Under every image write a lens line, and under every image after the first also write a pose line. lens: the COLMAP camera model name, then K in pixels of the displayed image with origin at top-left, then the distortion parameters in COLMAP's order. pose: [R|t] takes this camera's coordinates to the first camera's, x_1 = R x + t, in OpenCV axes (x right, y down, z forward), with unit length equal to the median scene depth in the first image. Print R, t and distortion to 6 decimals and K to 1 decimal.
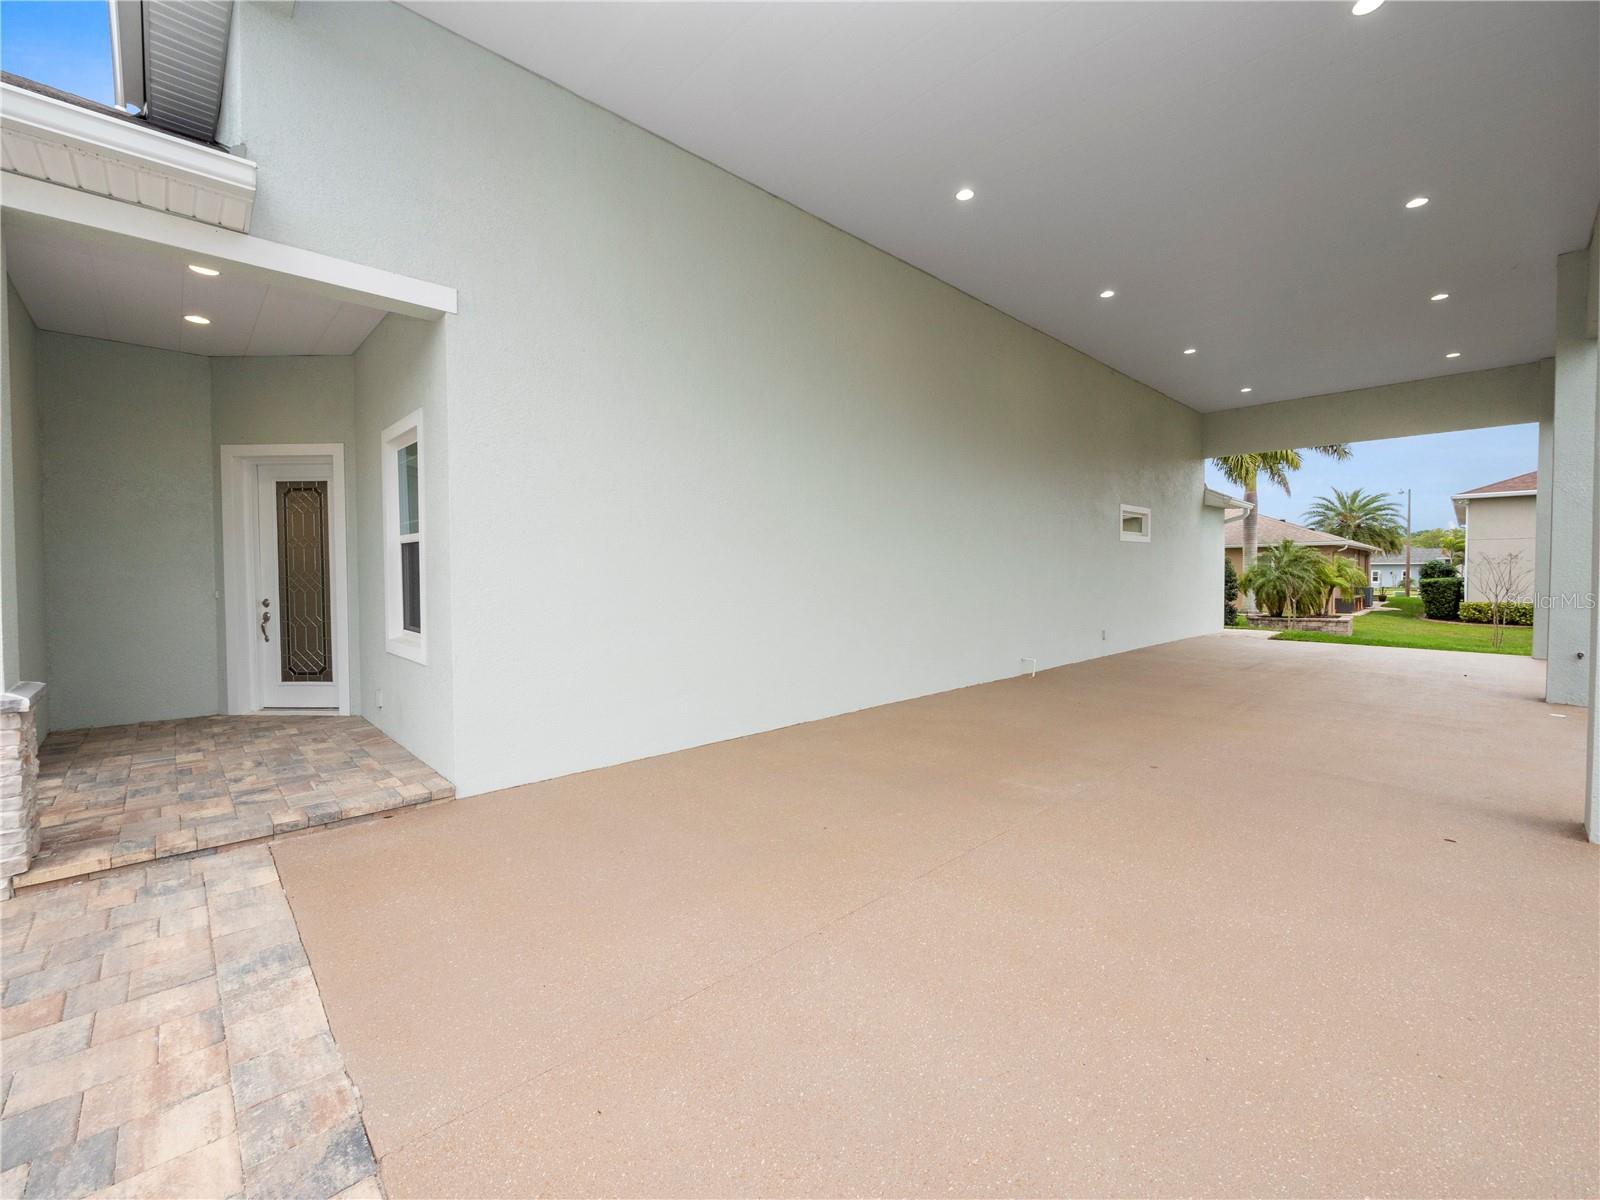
lens RADIAL K [[674.0, 0, 795.7], [0, 674.0, 598.4], [0, 0, 1]] dist [-0.000977, 0.000066]
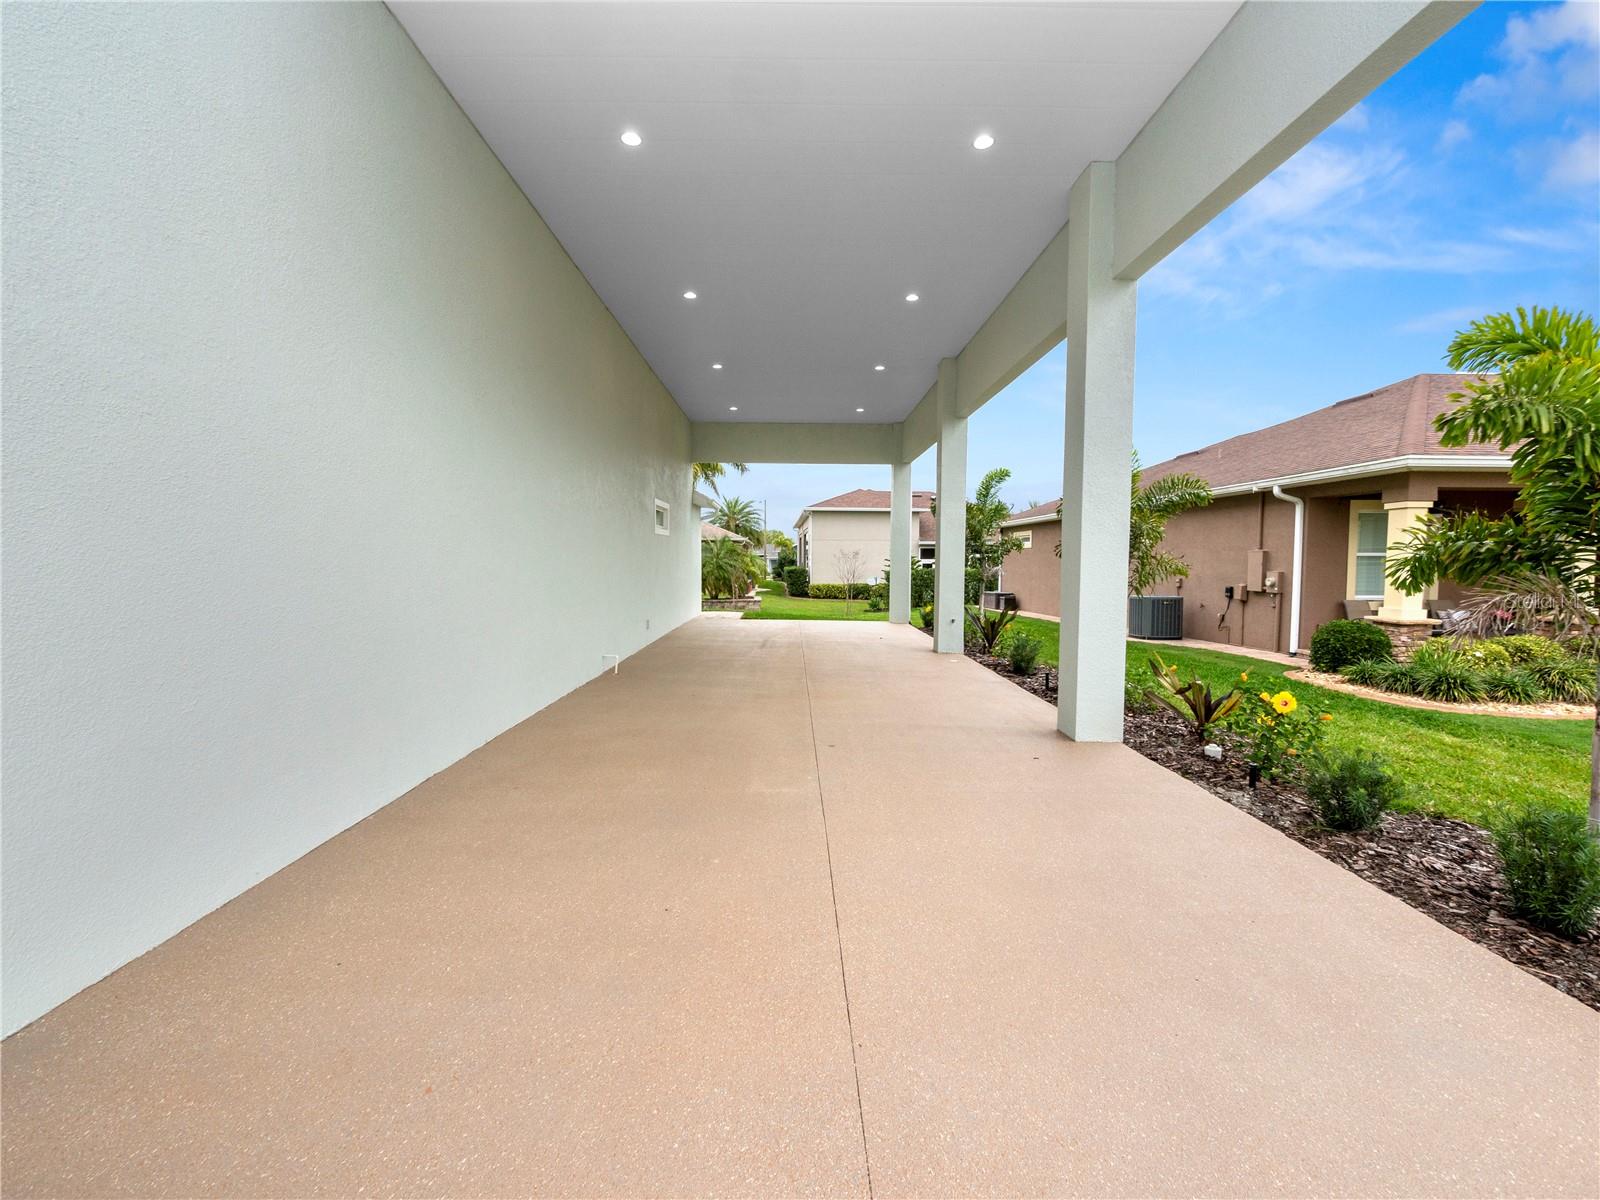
lens RADIAL K [[674.0, 0, 795.9], [0, 674.0, 597.1], [0, 0, 1]] dist [-0.000977, 0.000066]
pose [[0.678000, -0.032031, 0.734364, -0.107255], [0.017897, 0.999473, 0.027071, -0.008581], [-0.734844, -0.005212, 0.678216, 0.099293]]
